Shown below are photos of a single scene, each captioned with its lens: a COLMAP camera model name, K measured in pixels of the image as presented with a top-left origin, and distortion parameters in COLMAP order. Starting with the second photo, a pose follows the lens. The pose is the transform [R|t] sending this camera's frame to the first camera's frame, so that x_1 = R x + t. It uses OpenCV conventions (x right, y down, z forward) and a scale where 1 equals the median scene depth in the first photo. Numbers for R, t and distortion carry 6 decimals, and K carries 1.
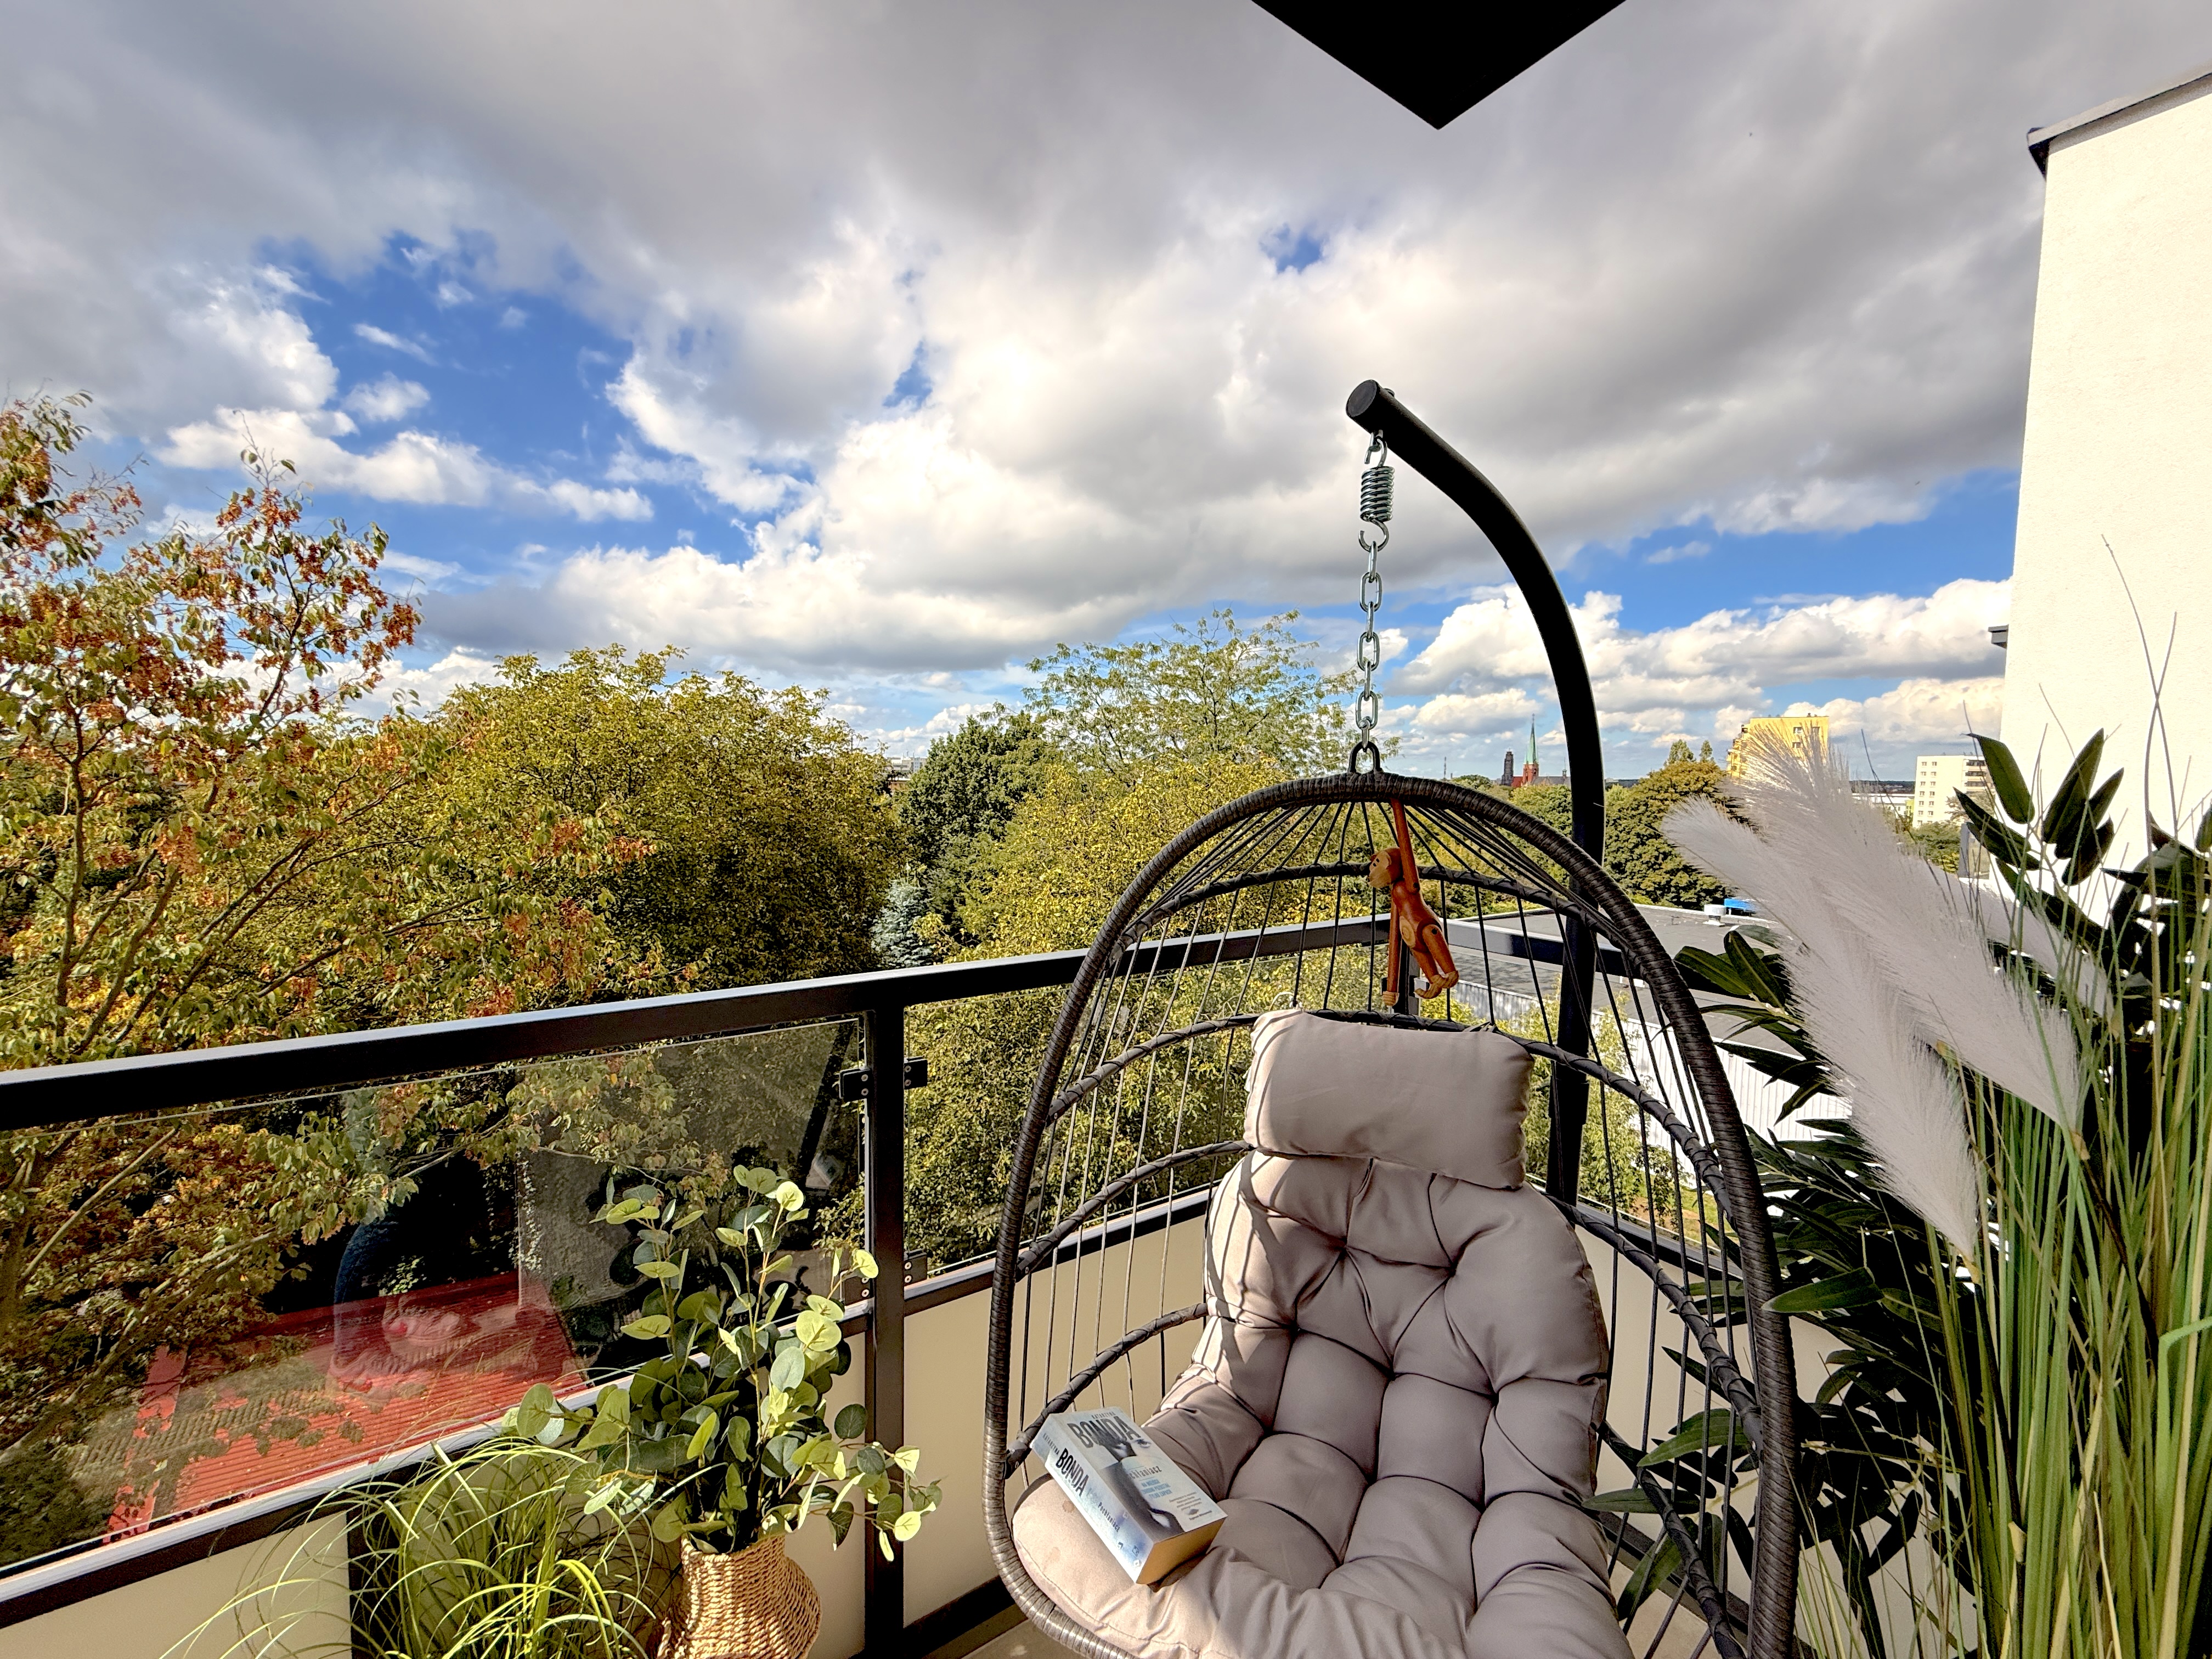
lens RADIAL K [[879.1, 0, 1100.6], [0, 879.1, 819.7], [0, 0, 1]] dist [-0.002610, 0.000231]
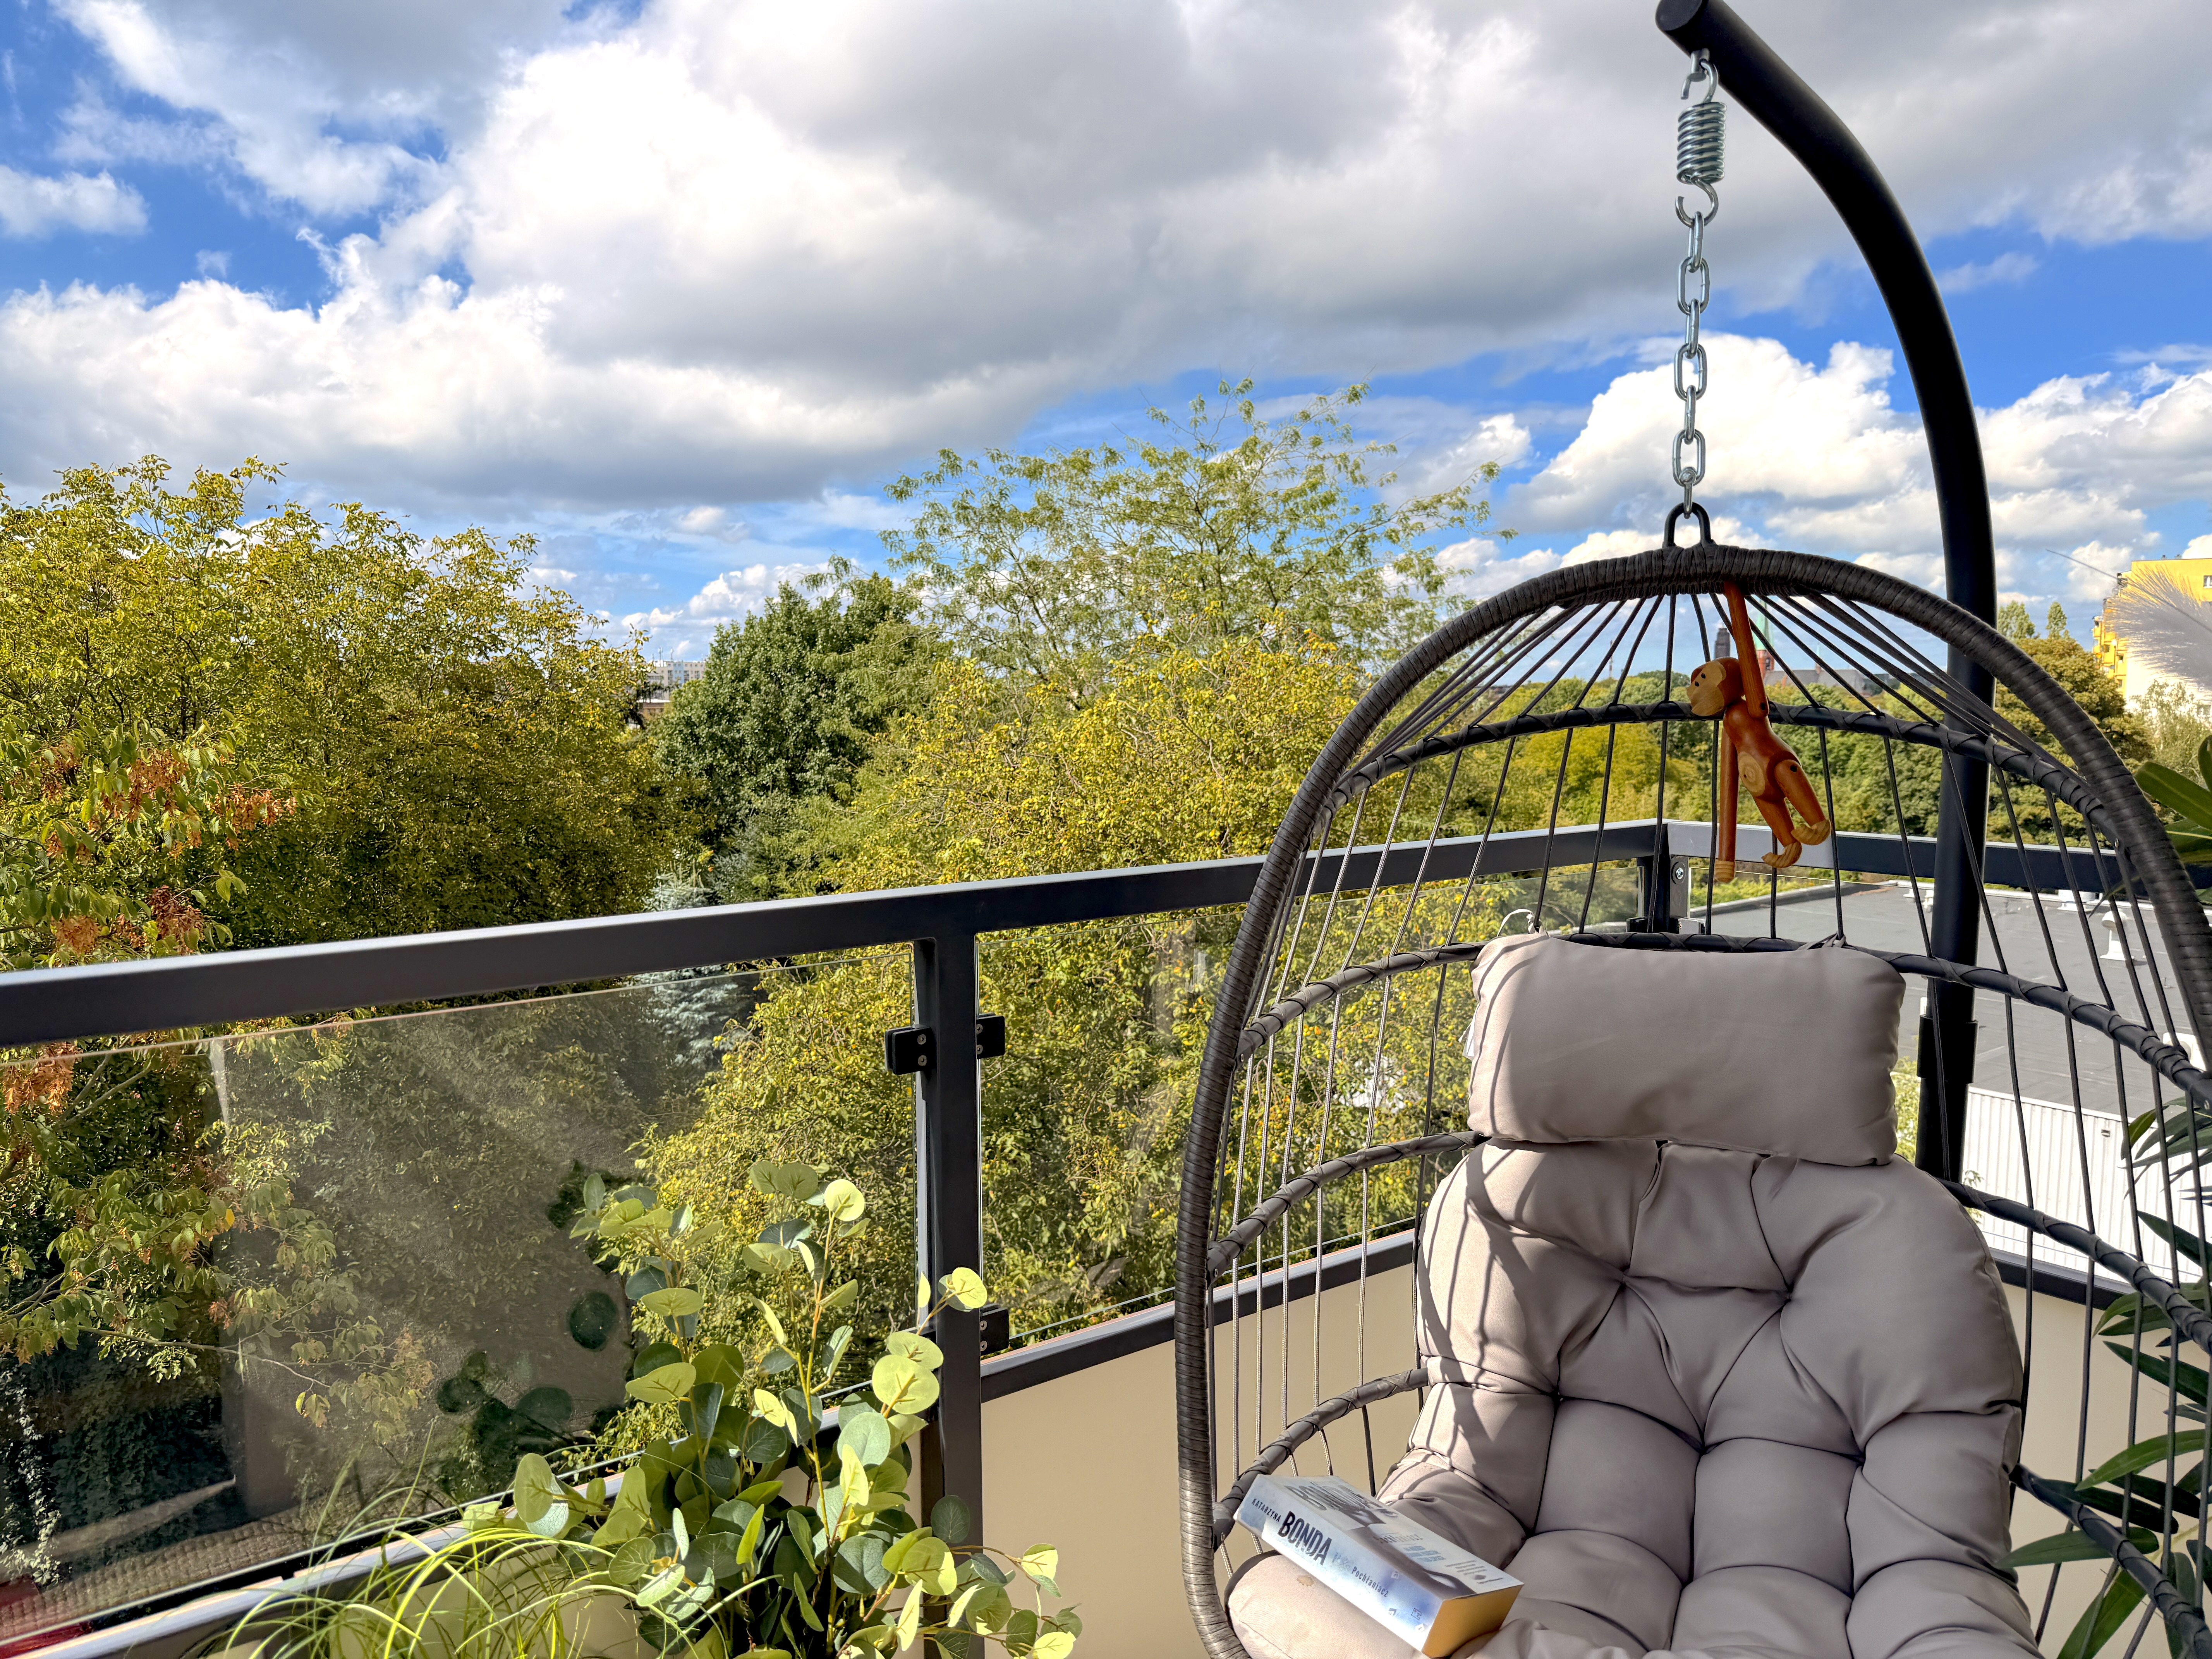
lens RADIAL K [[1556.5, 0, 1086.7], [0, 1556.5, 813.3], [0, 0, 1]] dist [0.017893, -0.027658]
pose [[0.998467, -0.024029, 0.049872, -0.064597], [0.022537, 0.999287, 0.030275, 0.029061], [-0.050564, -0.029105, 0.998297, -0.058358]]
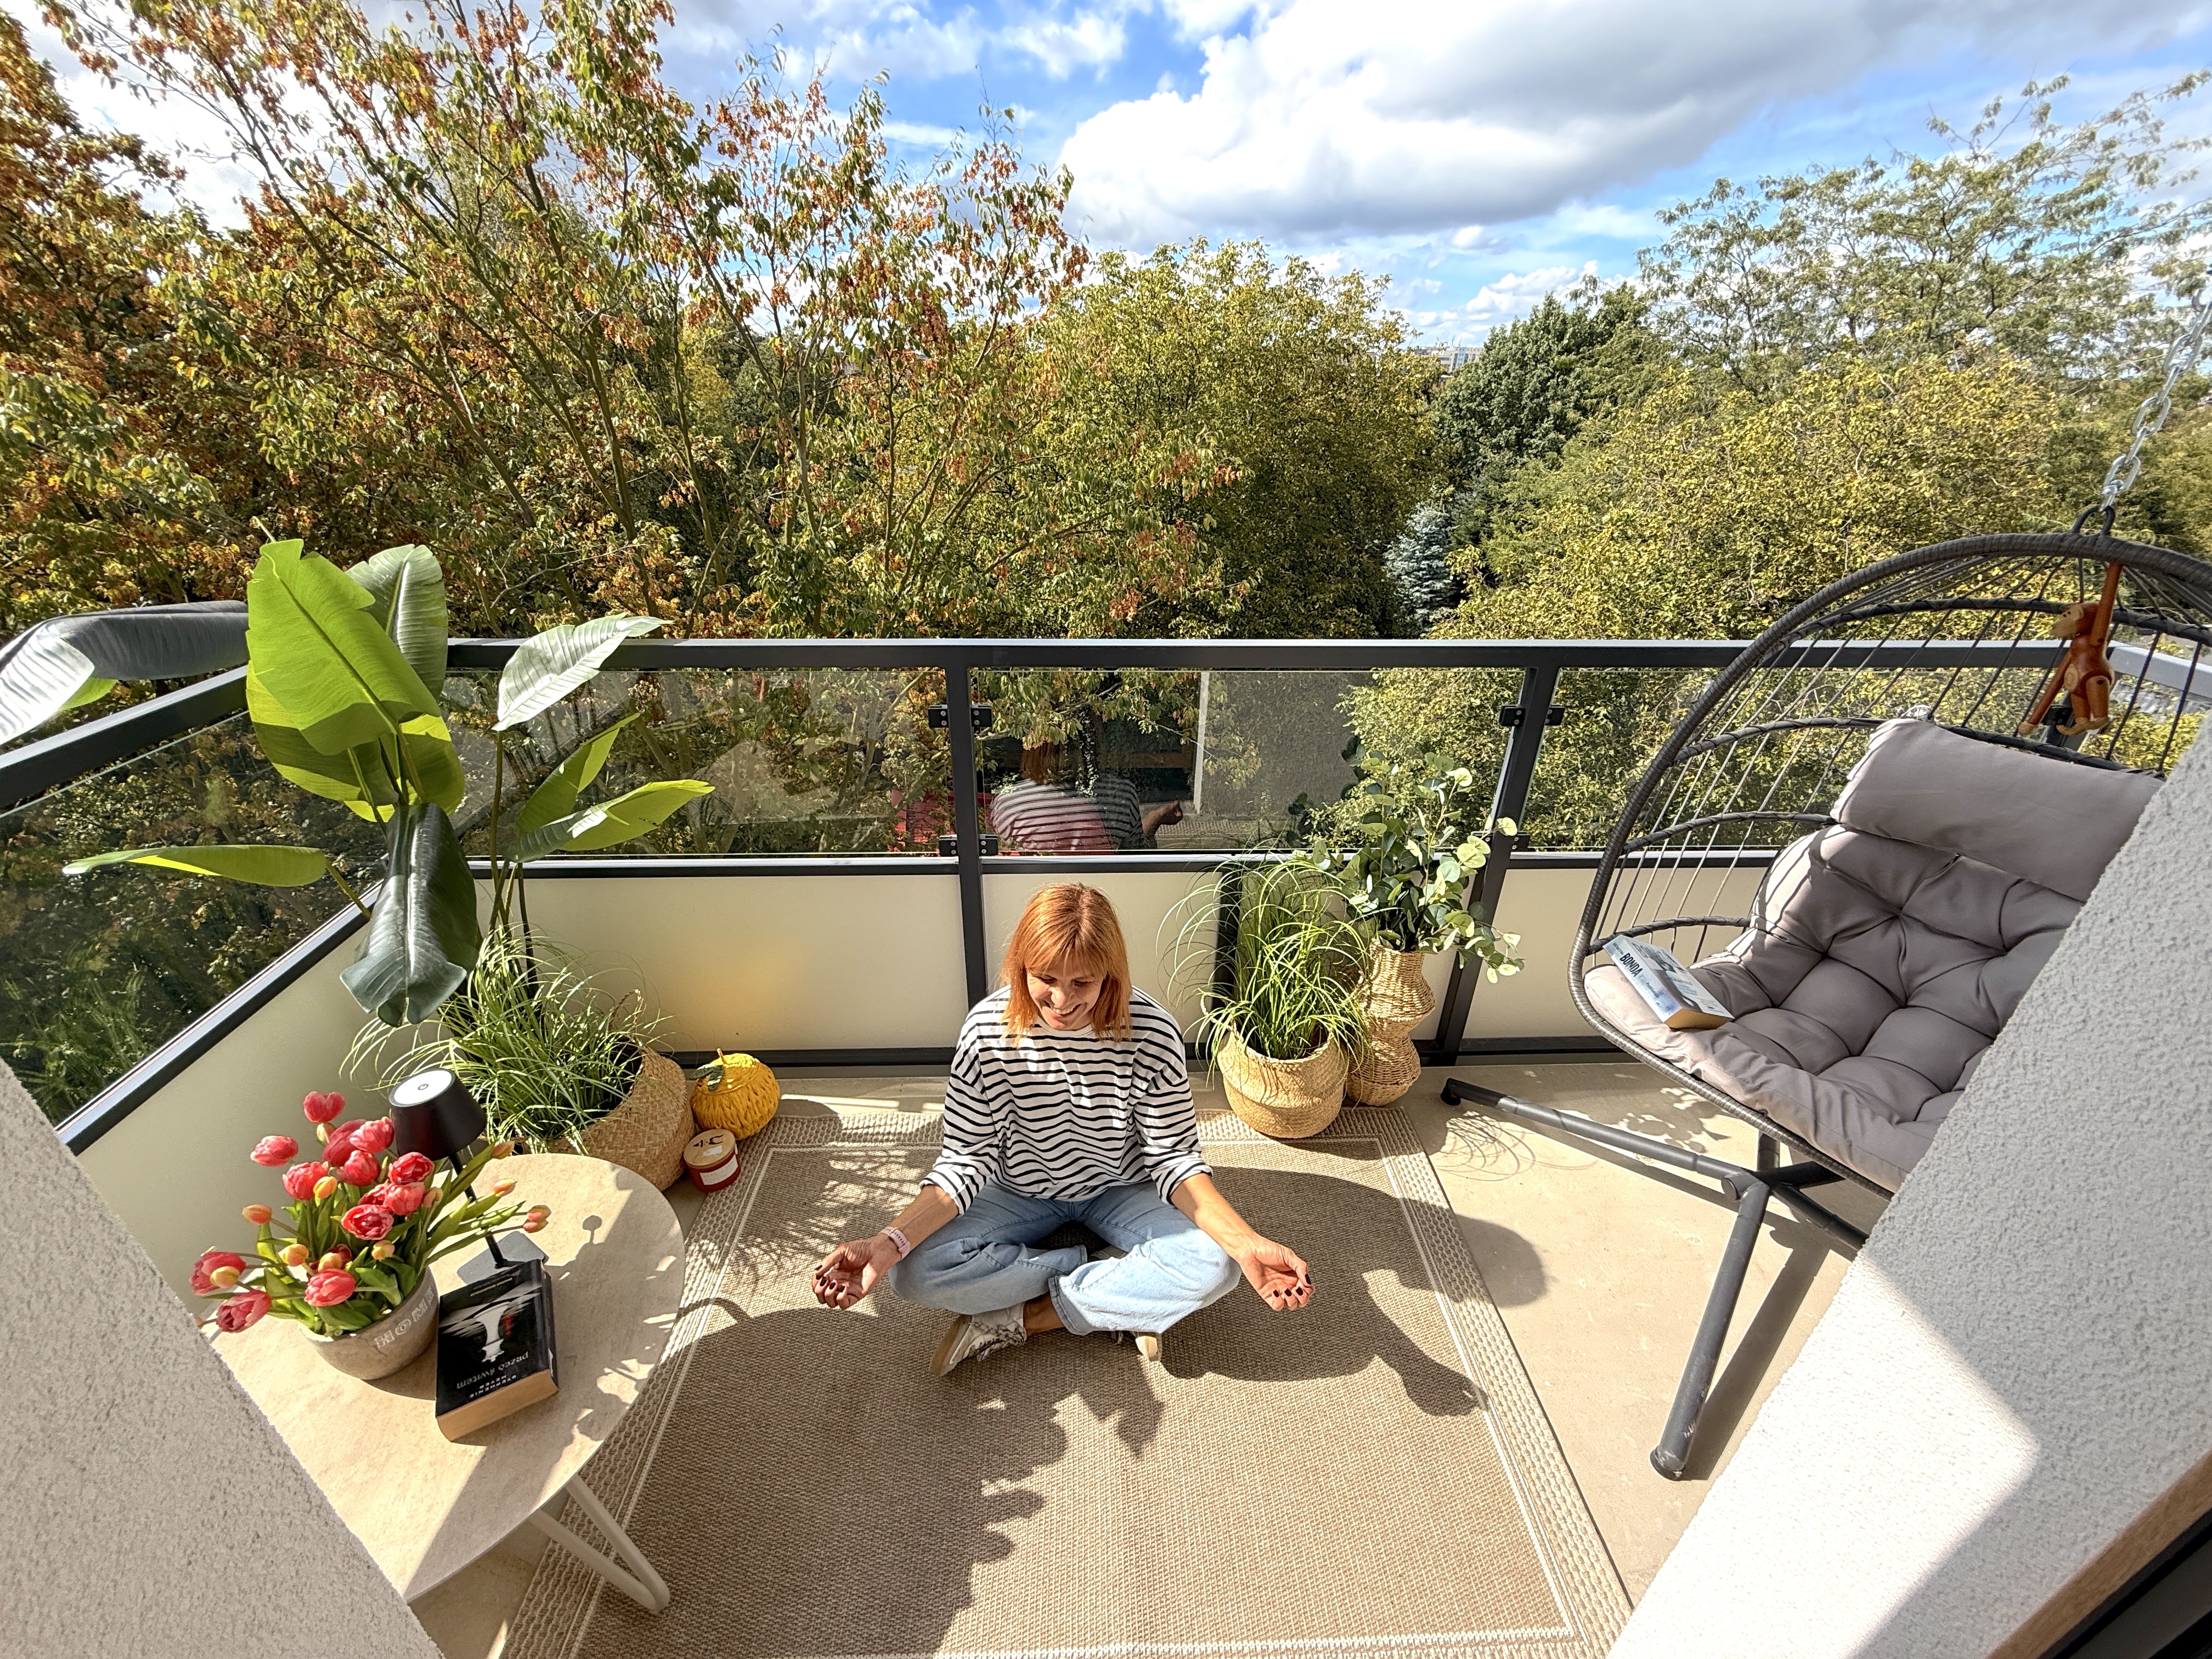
lens RADIAL K [[879.1, 0, 1098.2], [0, 879.1, 830.6], [0, 0, 1]] dist [-0.002610, 0.000231]
pose [[0.849983, 0.241325, -0.468285, -0.043762], [-0.023117, 0.905136, 0.424493, -0.040209], [0.526302, -0.349986, 0.774929, -0.175789]]
